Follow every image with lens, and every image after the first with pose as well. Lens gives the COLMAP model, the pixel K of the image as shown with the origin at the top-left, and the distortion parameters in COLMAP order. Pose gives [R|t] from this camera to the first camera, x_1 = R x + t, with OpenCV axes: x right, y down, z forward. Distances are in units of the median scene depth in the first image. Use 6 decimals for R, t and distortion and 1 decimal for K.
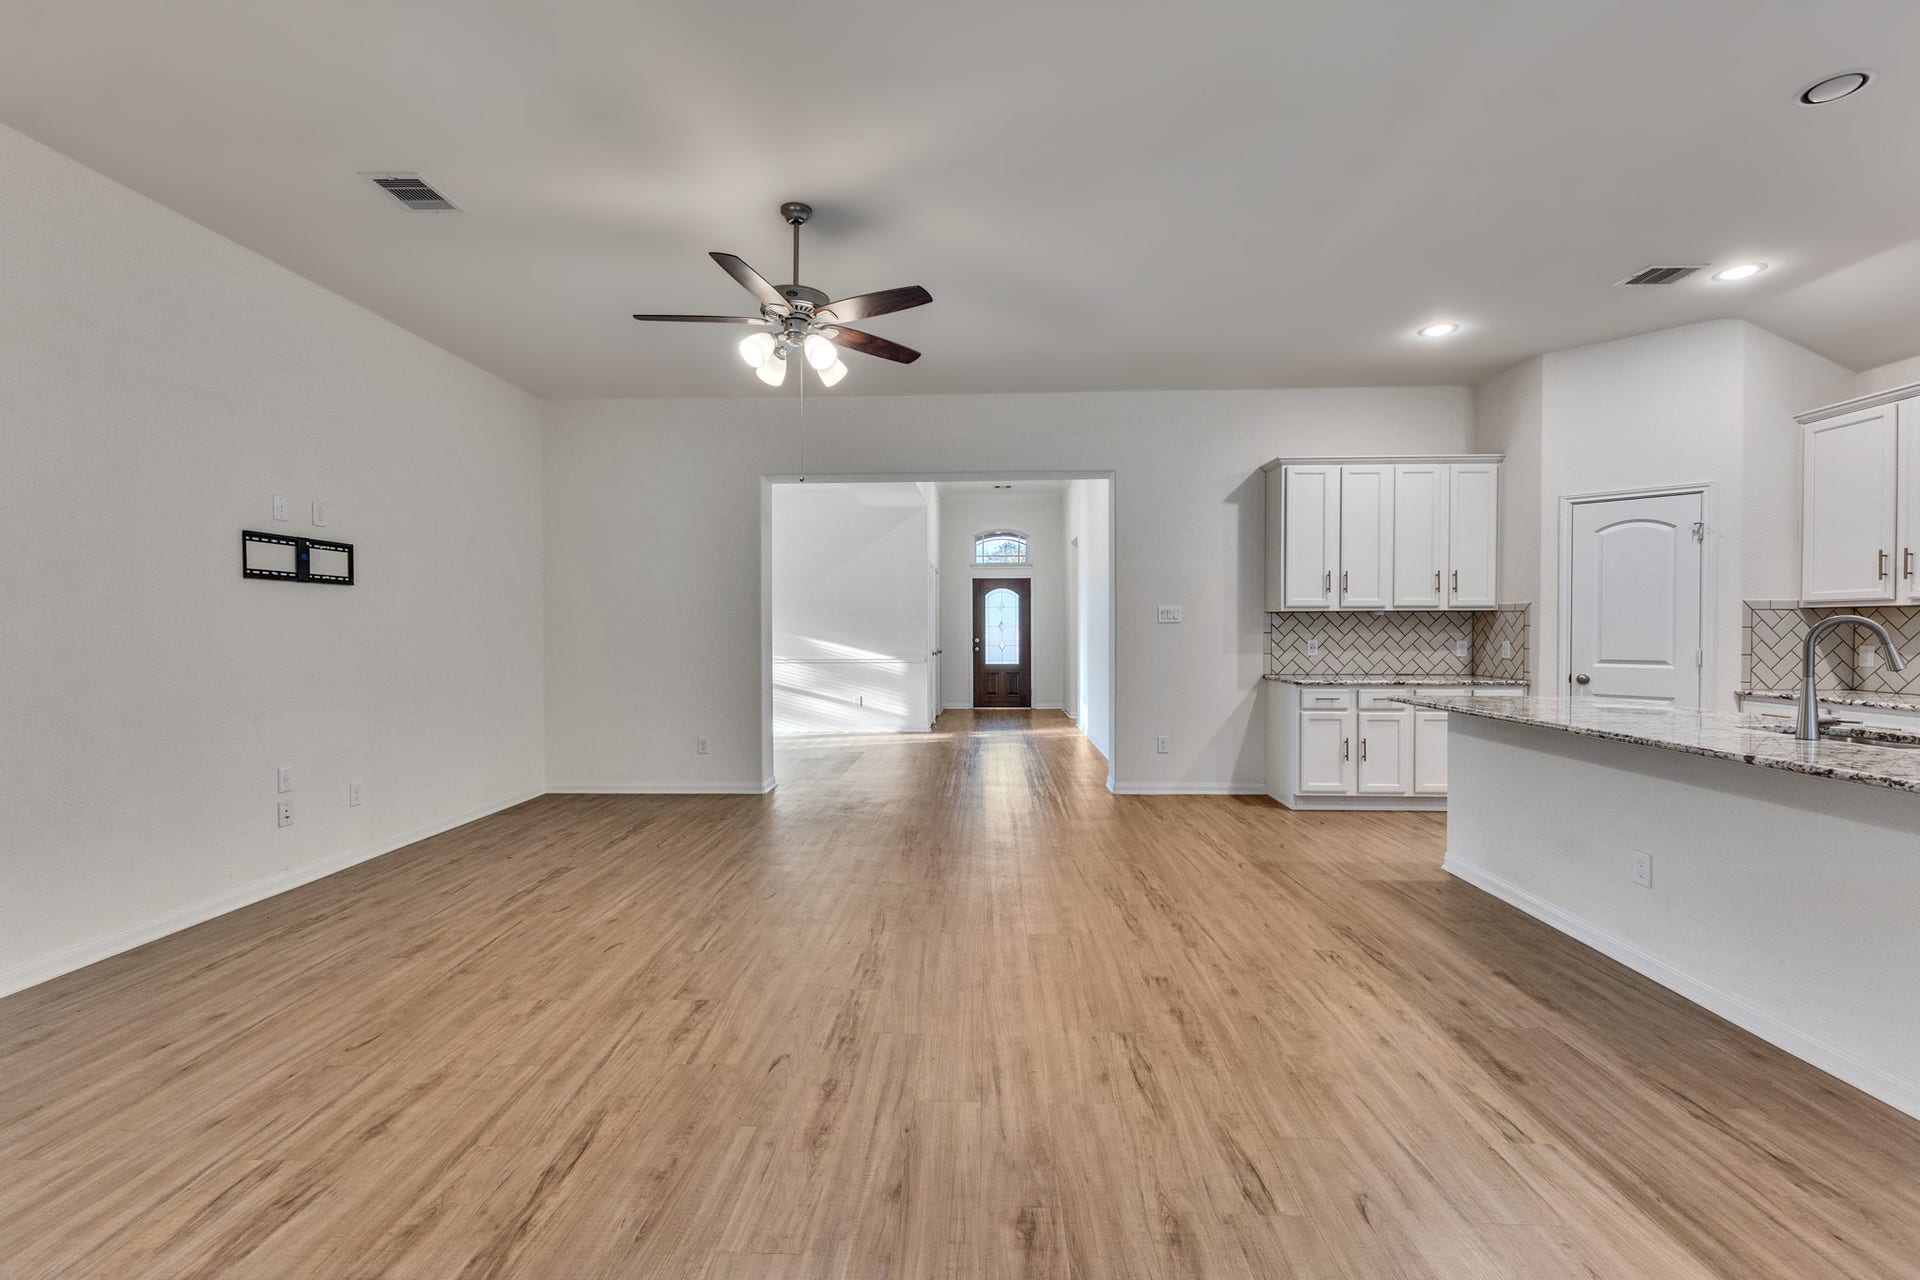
lens RADIAL K [[826.8, 0, 955.5], [0, 826.8, 634.2], [0, 0, 1]] dist [0.012246, -0.000483]
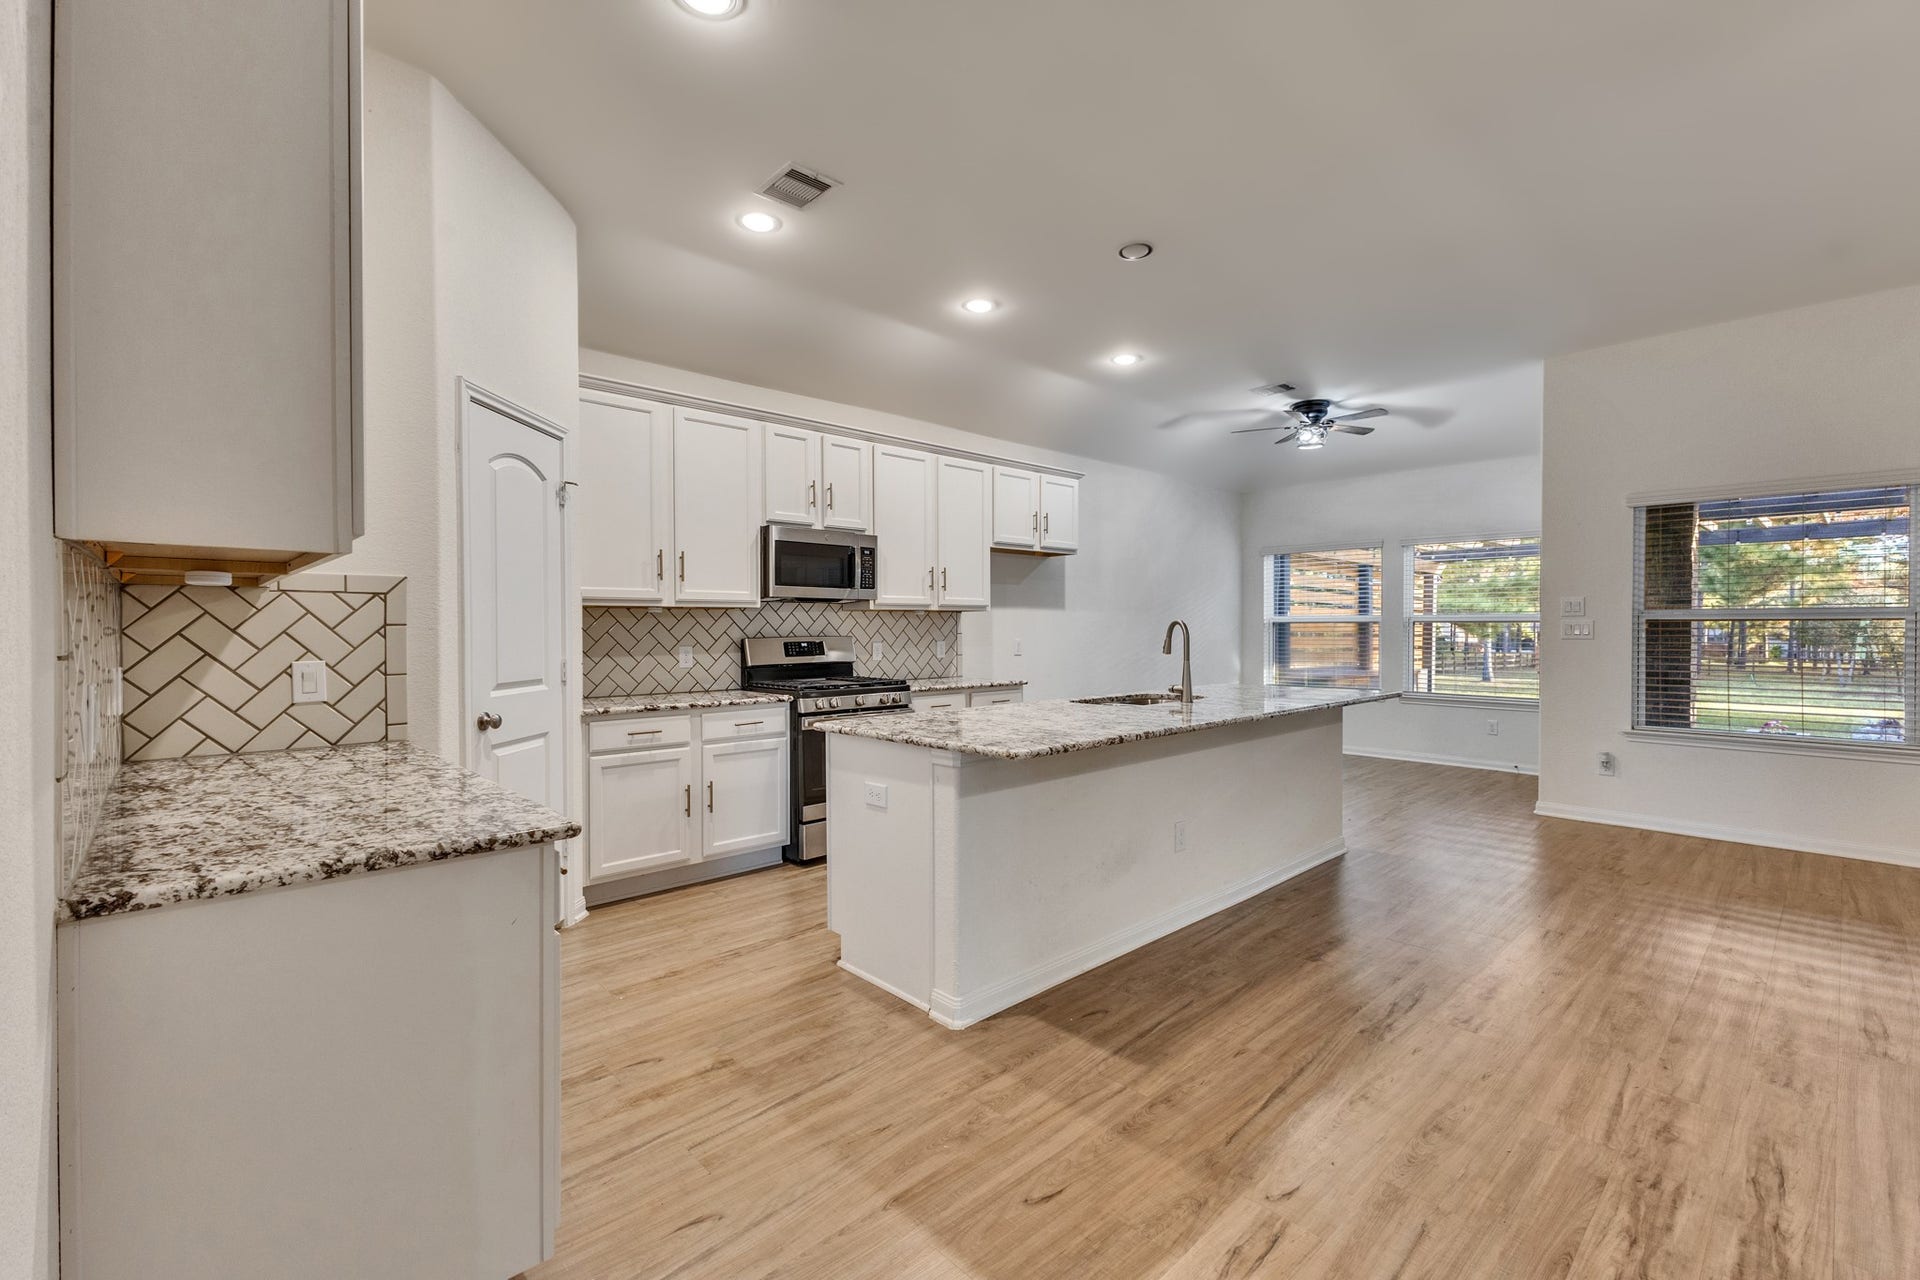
lens RADIAL K [[826.8, 0, 958.6], [0, 826.8, 637.8], [0, 0, 1]] dist [0.012246, -0.000483]
pose [[-0.711129, -0.006730, 0.703029, 0.195097], [0.008439, 0.999800, 0.018107, -0.012971], [-0.703011, 0.018810, -0.710930, 1.642796]]
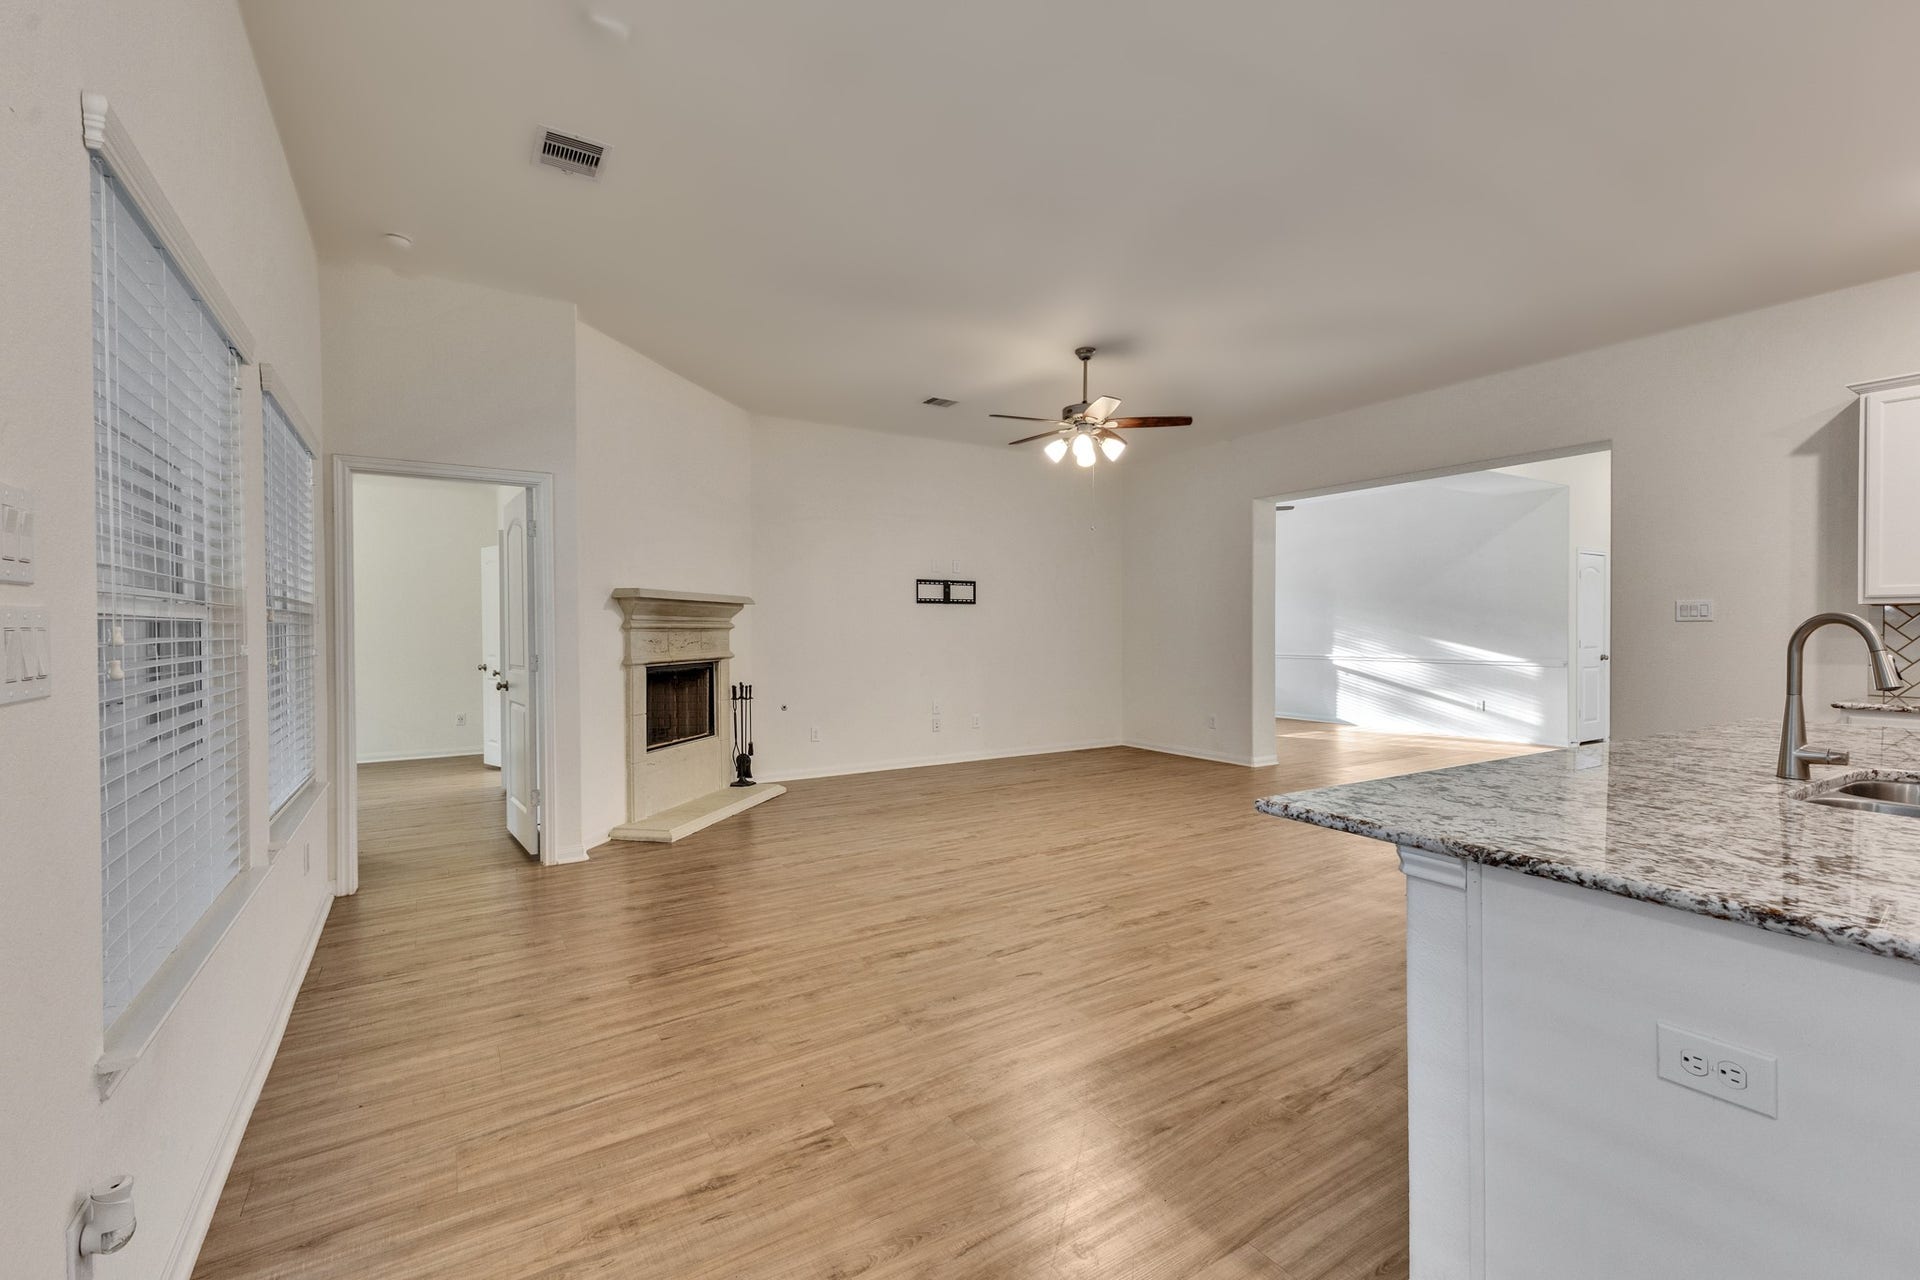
lens RADIAL K [[826.8, 0, 966.4], [0, 826.8, 635.2], [0, 0, 1]] dist [0.012246, -0.000483]
pose [[0.568768, 0.007931, -0.822460, 0.863145], [-0.003896, 0.999968, 0.006948, -0.005153], [0.822489, -0.000747, 0.568781, -0.027907]]
